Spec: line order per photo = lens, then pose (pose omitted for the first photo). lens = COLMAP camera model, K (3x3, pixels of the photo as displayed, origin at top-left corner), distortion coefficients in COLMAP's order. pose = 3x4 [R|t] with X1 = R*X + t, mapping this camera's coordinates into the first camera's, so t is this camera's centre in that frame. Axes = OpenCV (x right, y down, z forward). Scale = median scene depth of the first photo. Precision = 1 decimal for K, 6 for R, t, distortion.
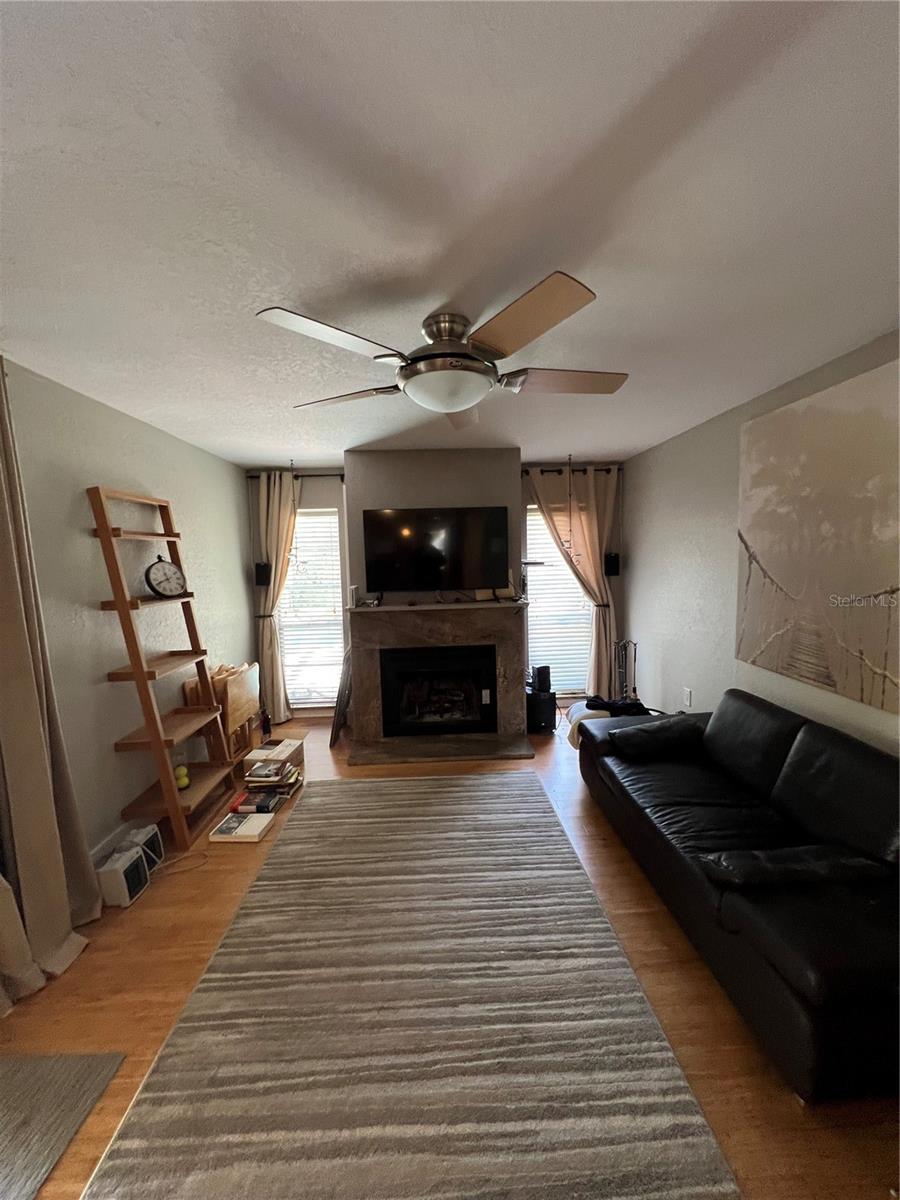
lens RADIAL K [[478.1, 0, 452.2], [0, 478.1, 606.7], [0, 0, 1]] dist [0.004272, 0.000177]
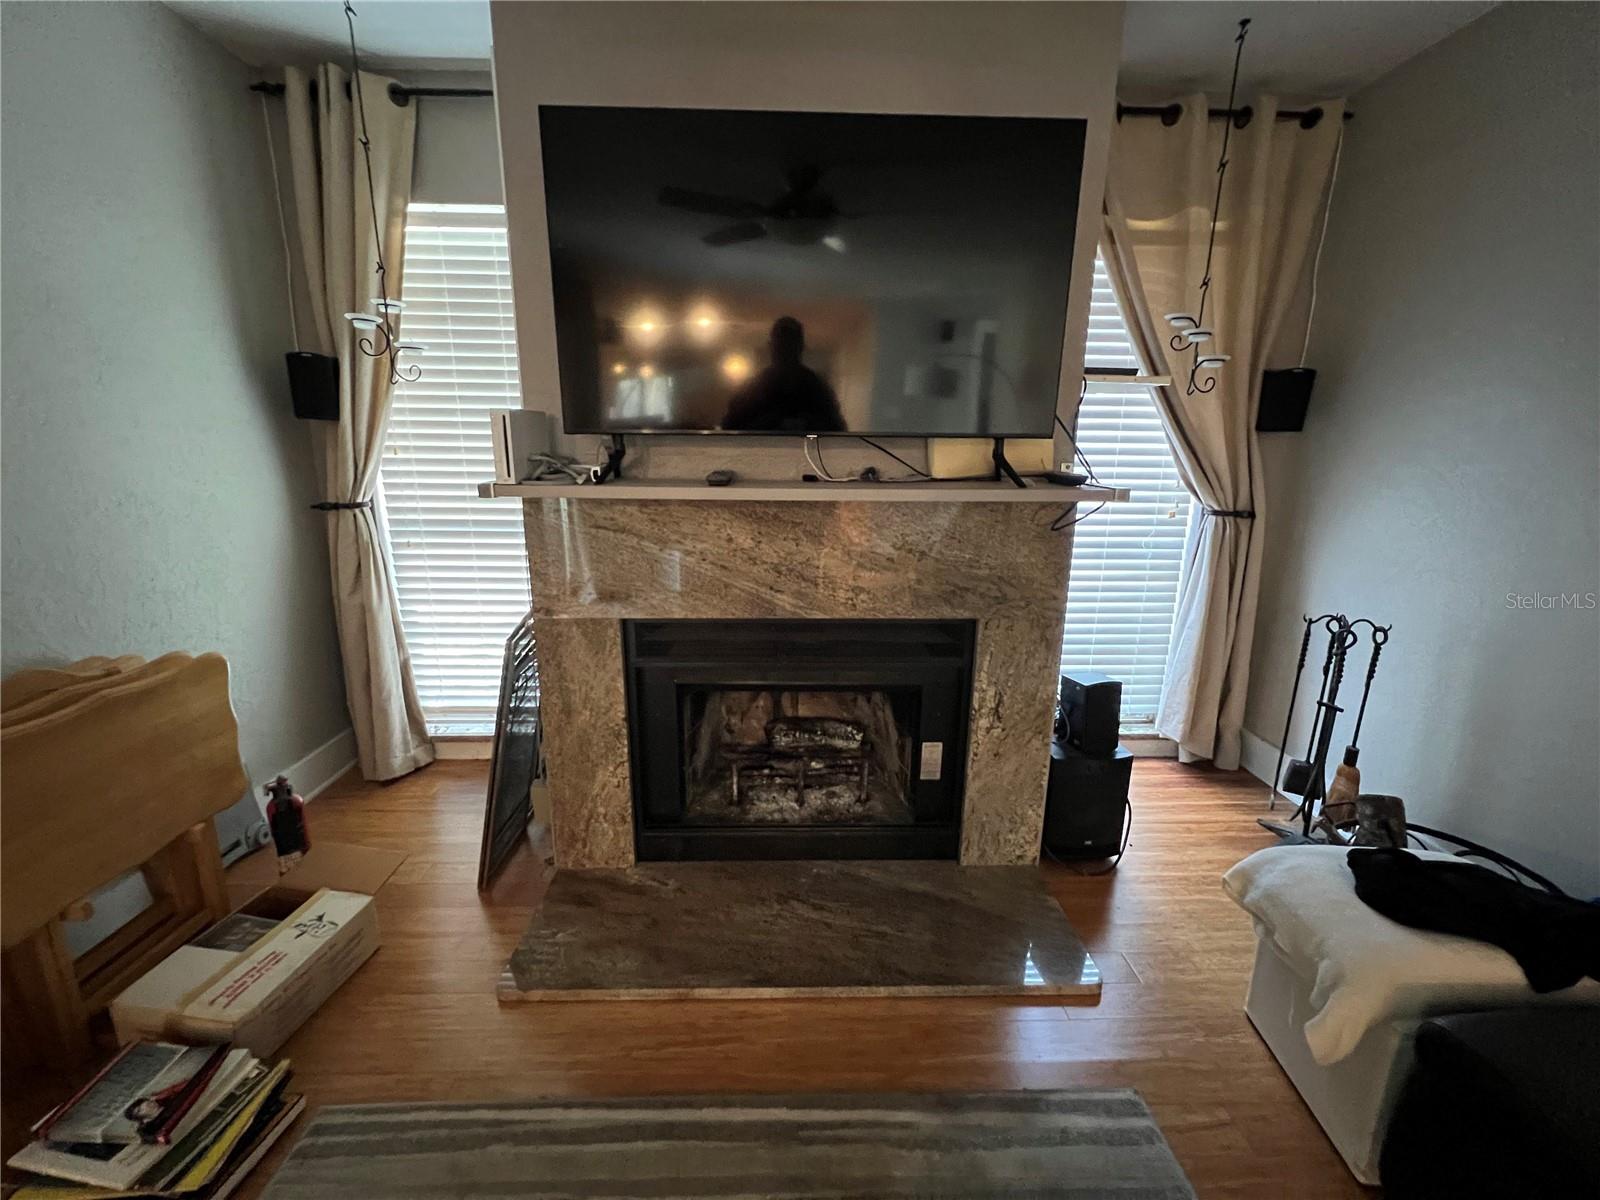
lens RADIAL K [[643.1, 0, 800.3], [0, 643.1, 601.8], [0, 0, 1]] dist [-0.002419, 0.001133]
pose [[0.999237, 0.039047, -0.000292, -0.029599], [-0.038617, 0.989275, 0.140869, 0.010382], [0.005789, -0.140750, 0.990028, 0.544887]]
